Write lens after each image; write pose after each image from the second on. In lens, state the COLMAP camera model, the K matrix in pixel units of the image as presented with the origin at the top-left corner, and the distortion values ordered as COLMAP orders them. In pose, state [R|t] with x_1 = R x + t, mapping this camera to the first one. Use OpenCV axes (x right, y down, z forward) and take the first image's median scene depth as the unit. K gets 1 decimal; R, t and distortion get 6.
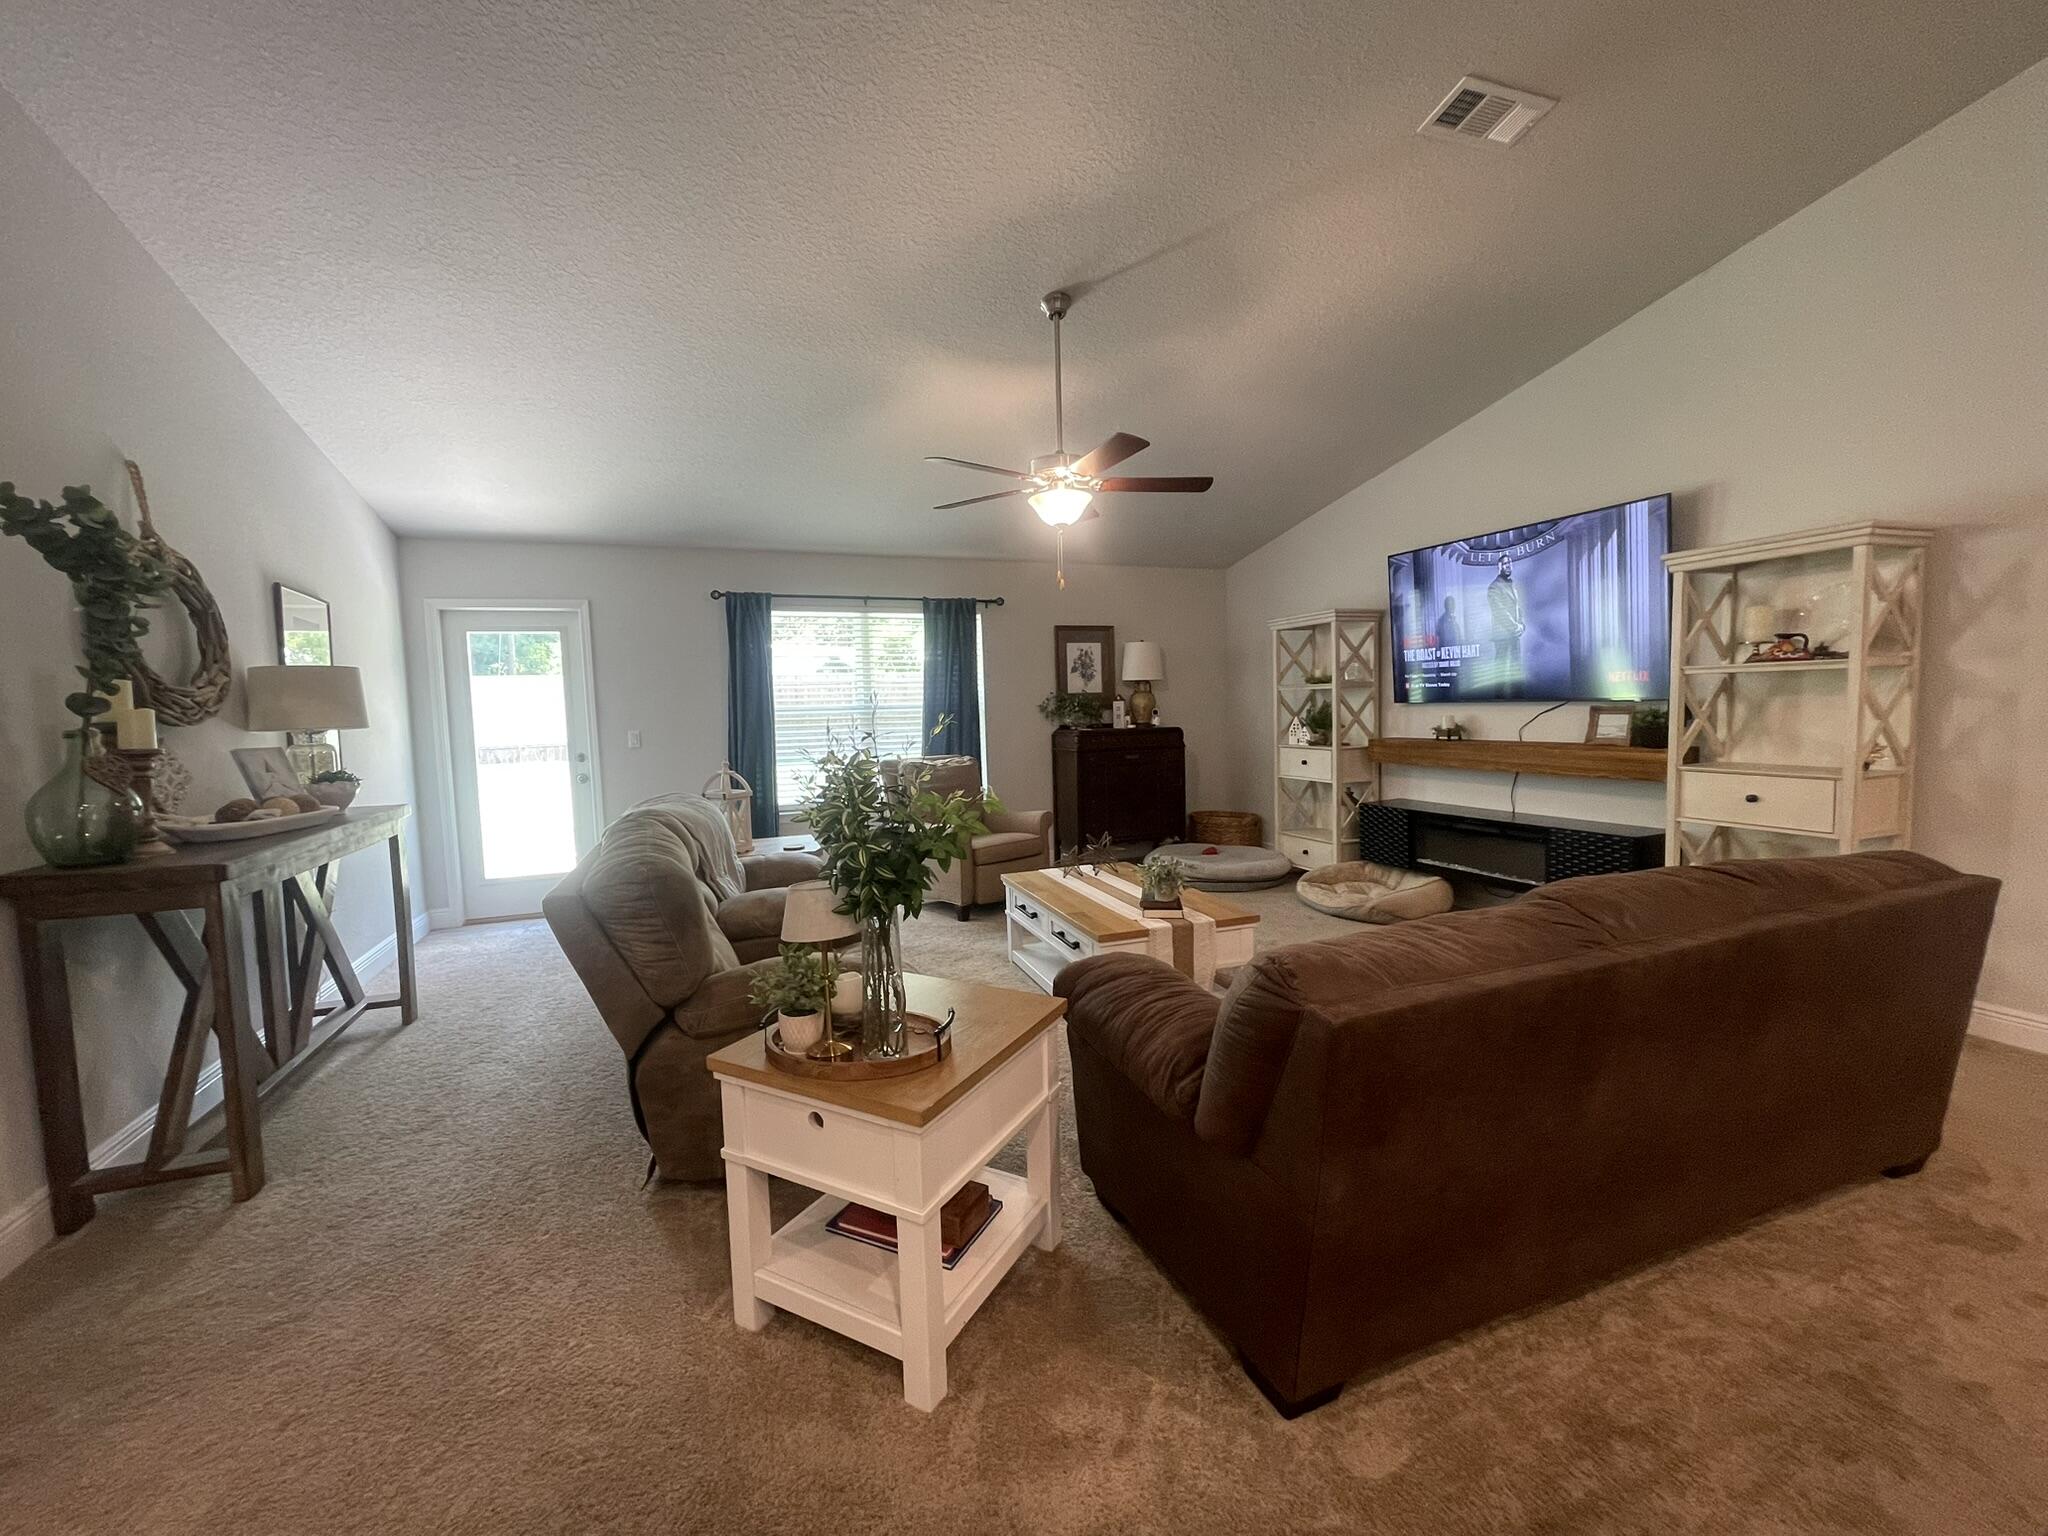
lens RADIAL K [[821.7, 0, 1016.6], [0, 821.7, 762.1], [0, 0, 1]] dist [-0.000593, -0.000313]
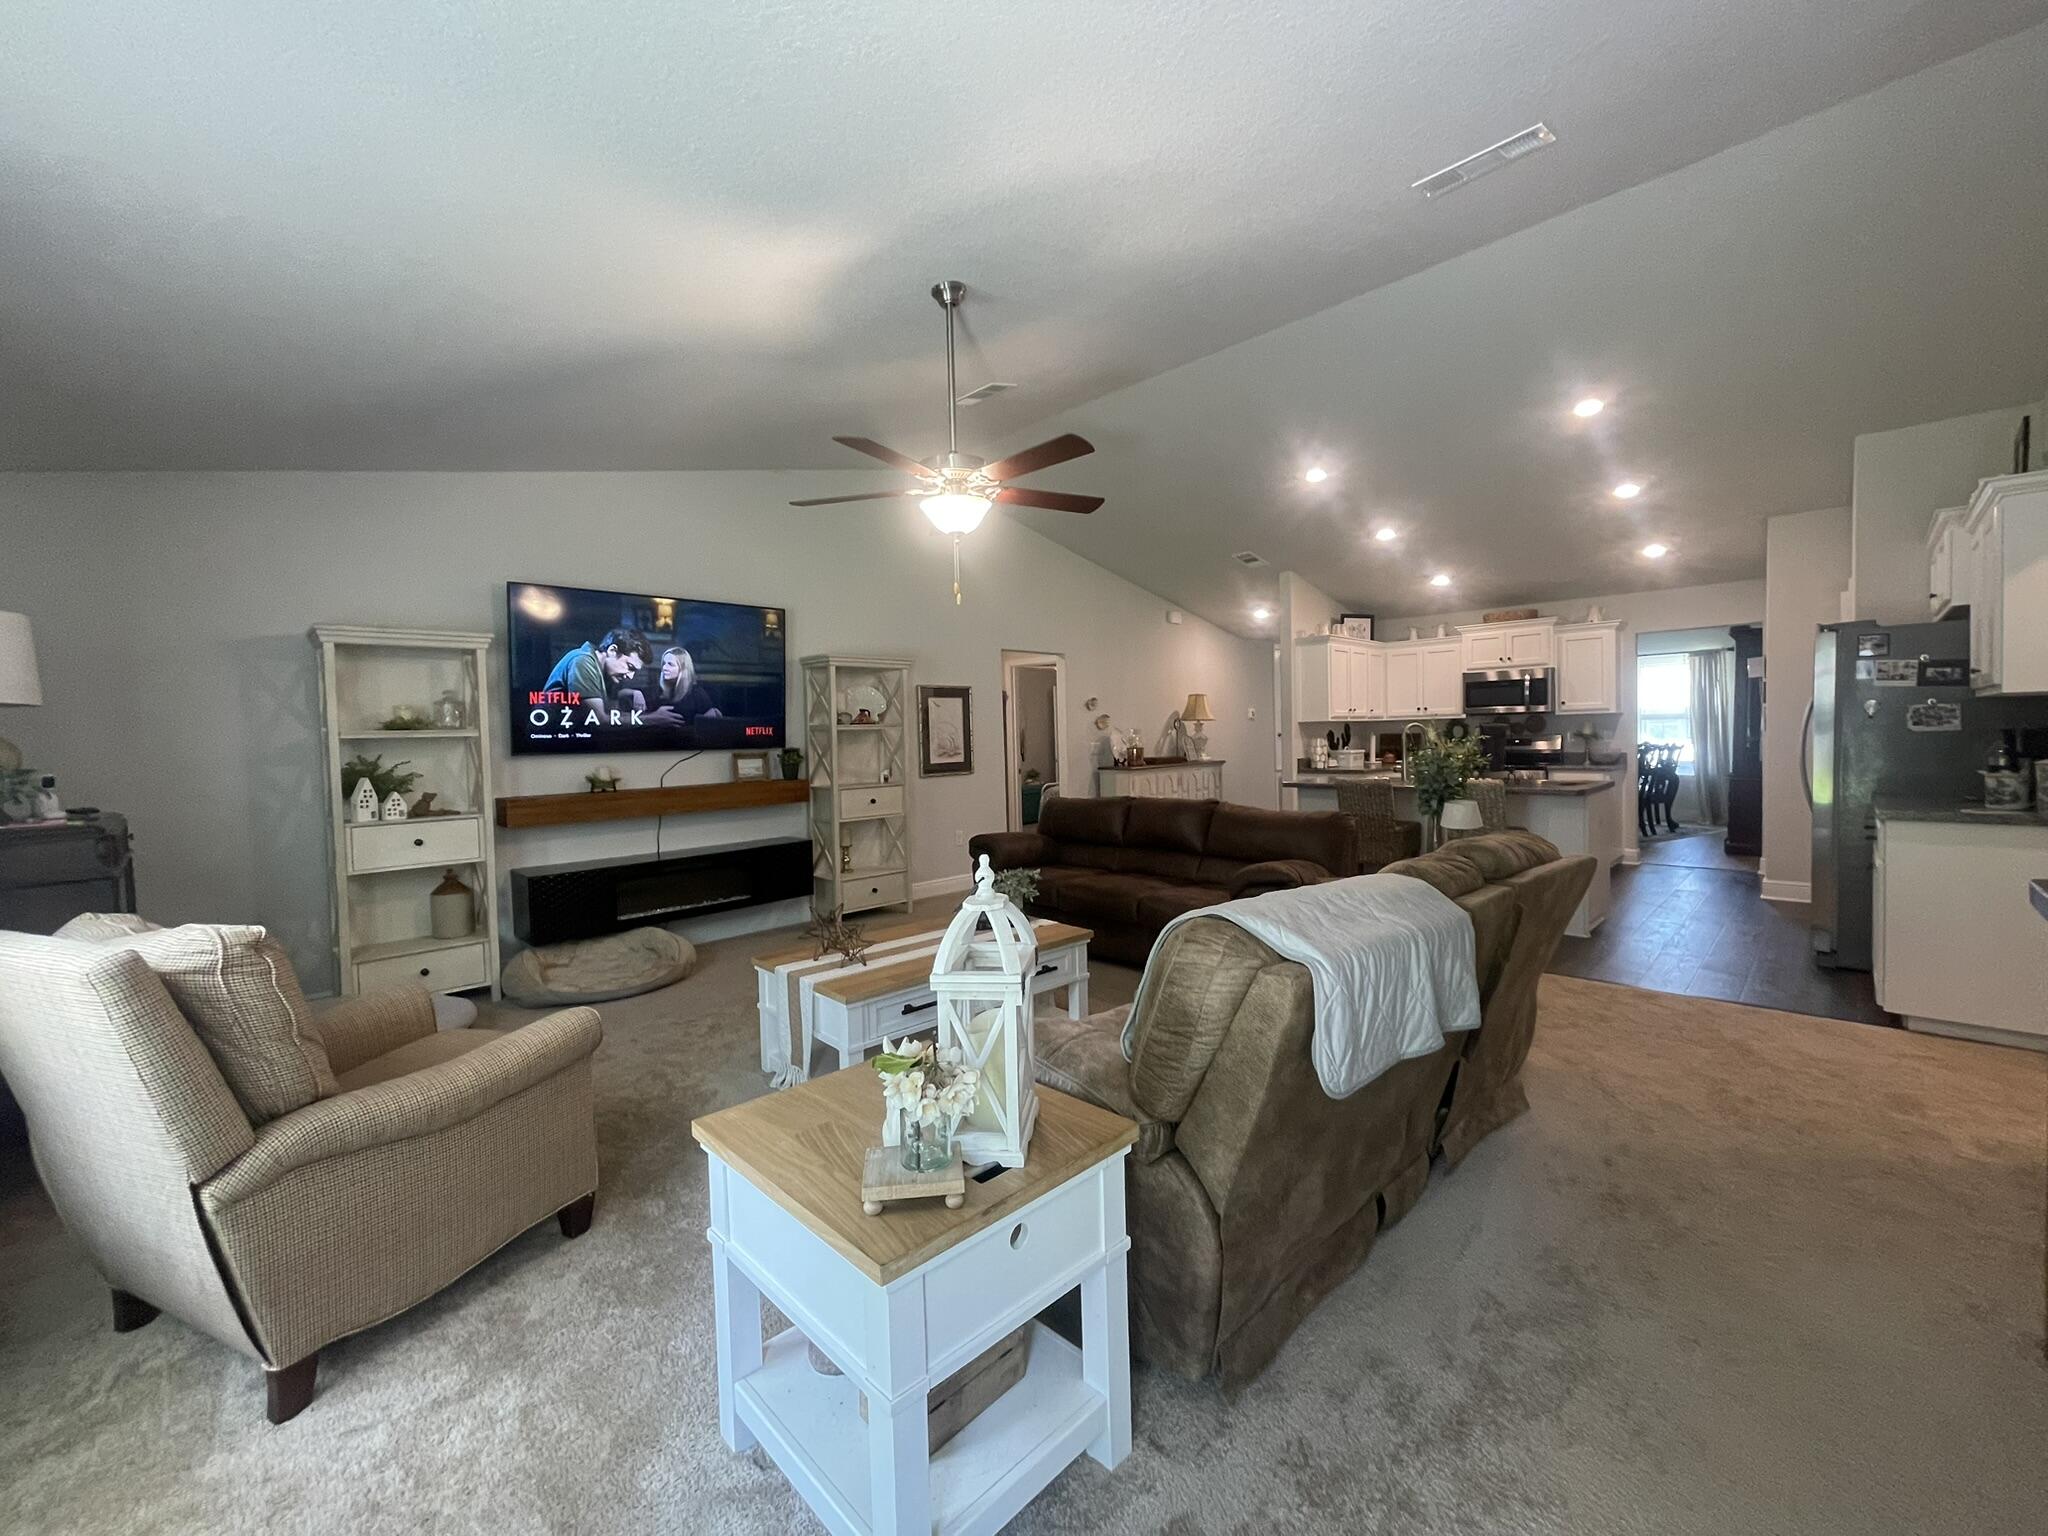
lens RADIAL K [[821.7, 0, 1017.6], [0, 821.7, 763.9], [0, 0, 1]] dist [-0.000593, -0.000313]
pose [[-0.413678, -0.000237, 0.910423, -0.506873], [0.095237, 0.994502, 0.043533, -0.050063], [-0.905428, 0.104714, -0.411381, 0.869922]]
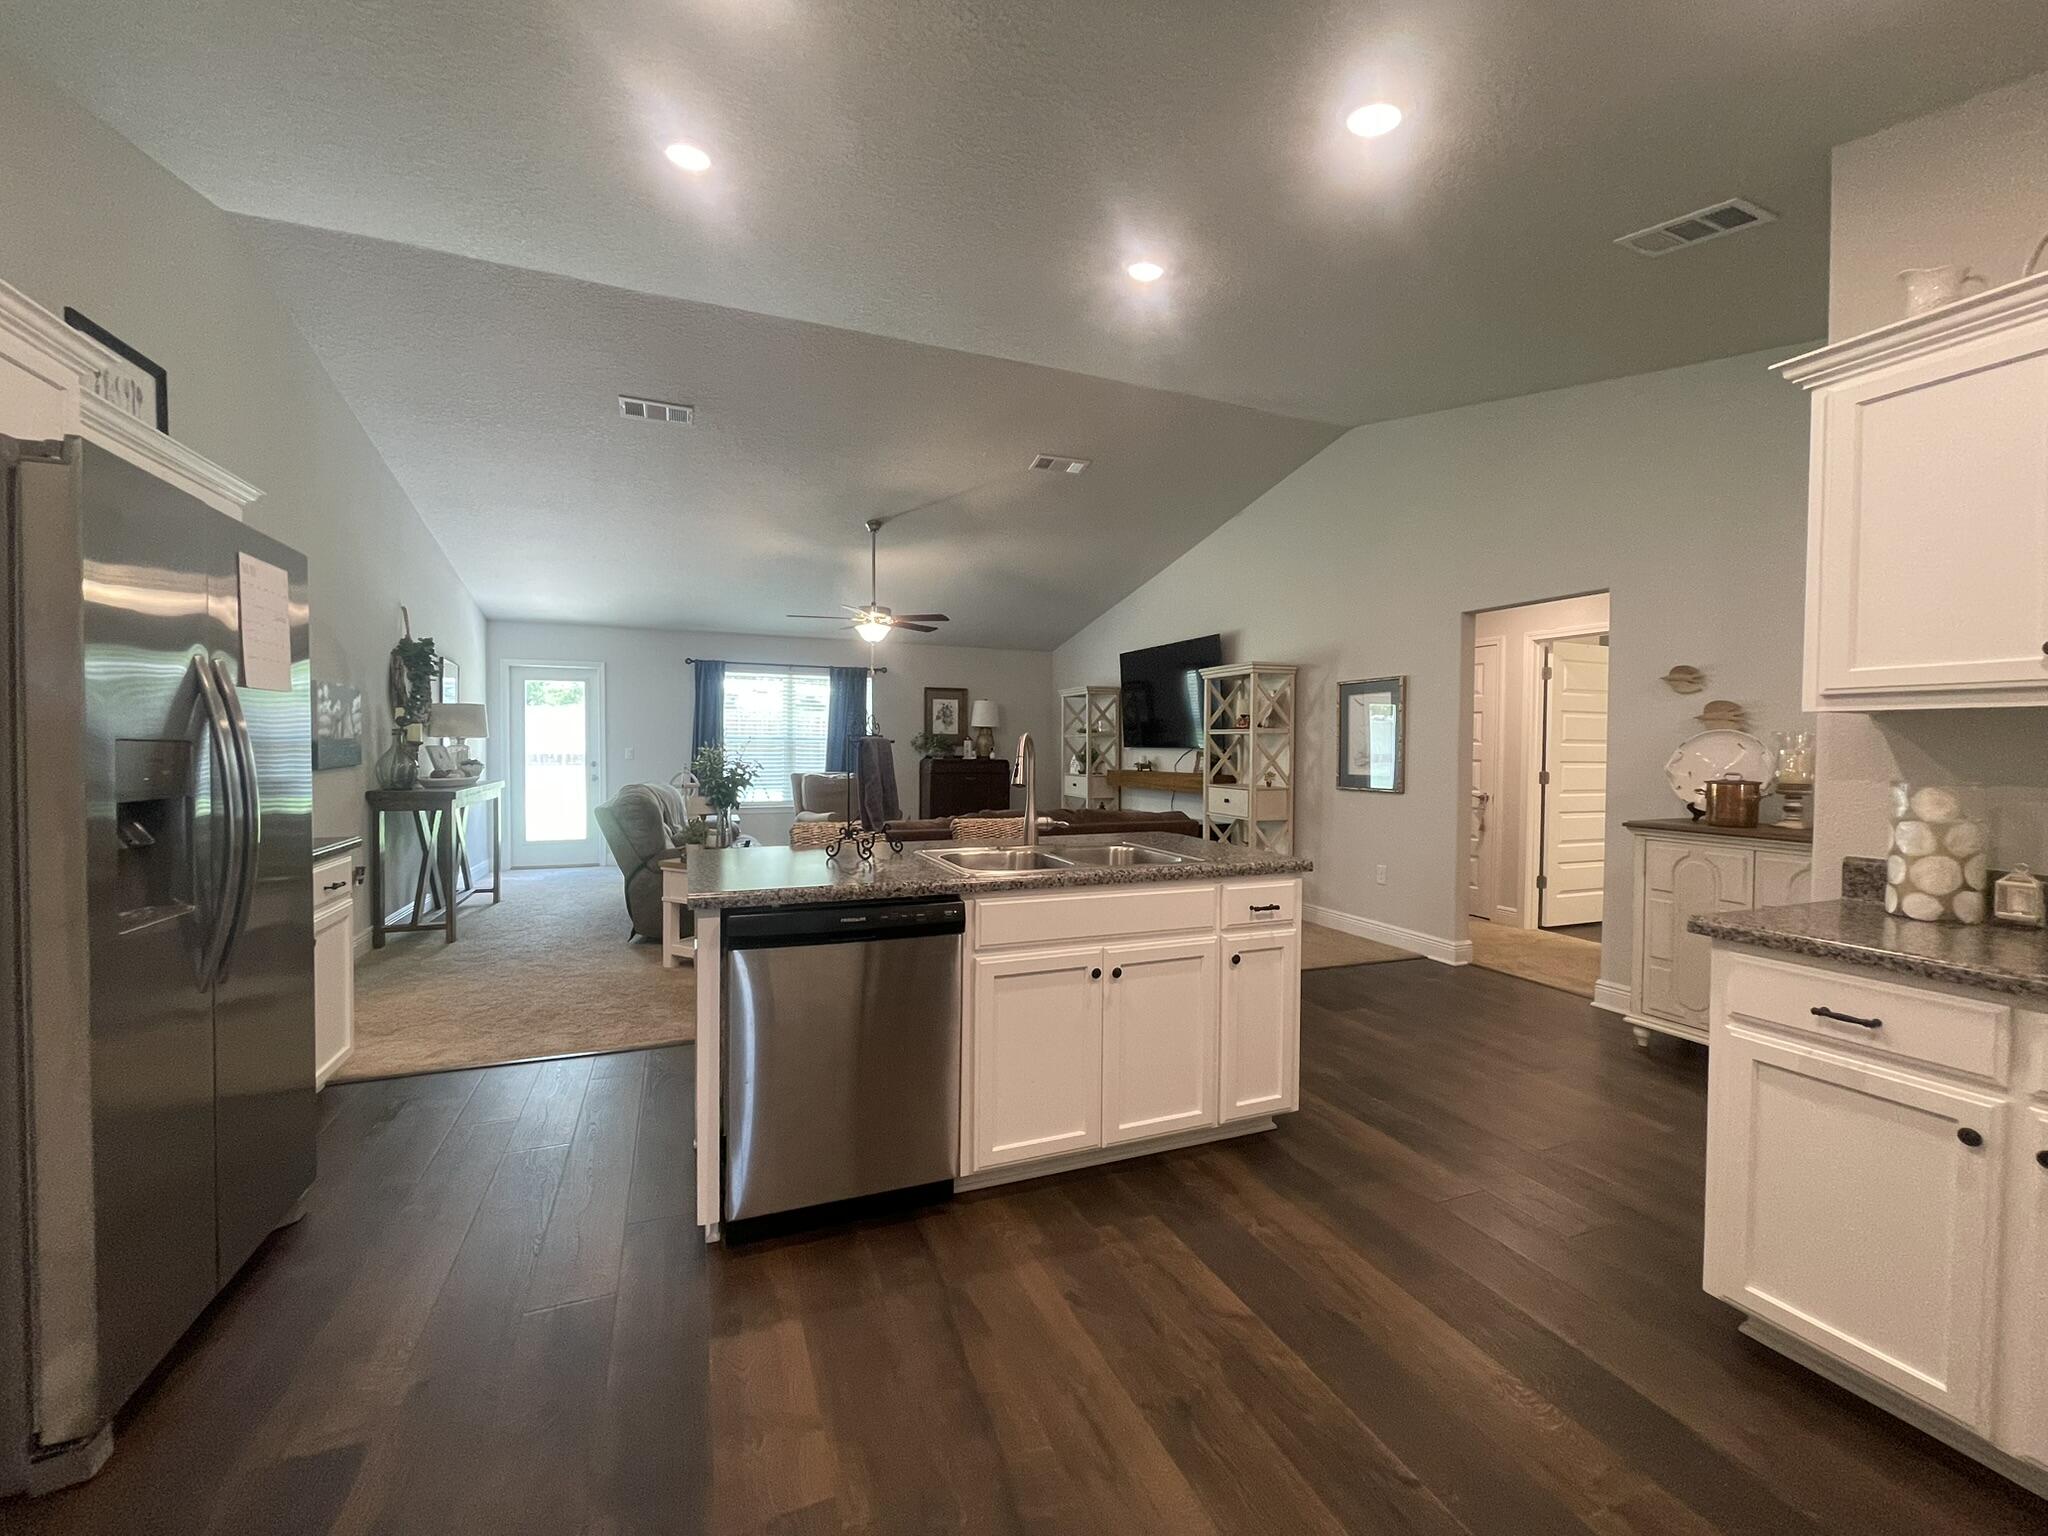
lens RADIAL K [[821.7, 0, 1024.4], [0, 821.7, 767.0], [0, 0, 1]] dist [-0.000593, -0.000313]
pose [[0.999152, 0.035045, 0.021596, 0.233721], [-0.034046, 0.998405, -0.045030, 0.041419], [-0.023140, 0.044256, 0.998752, -0.537143]]
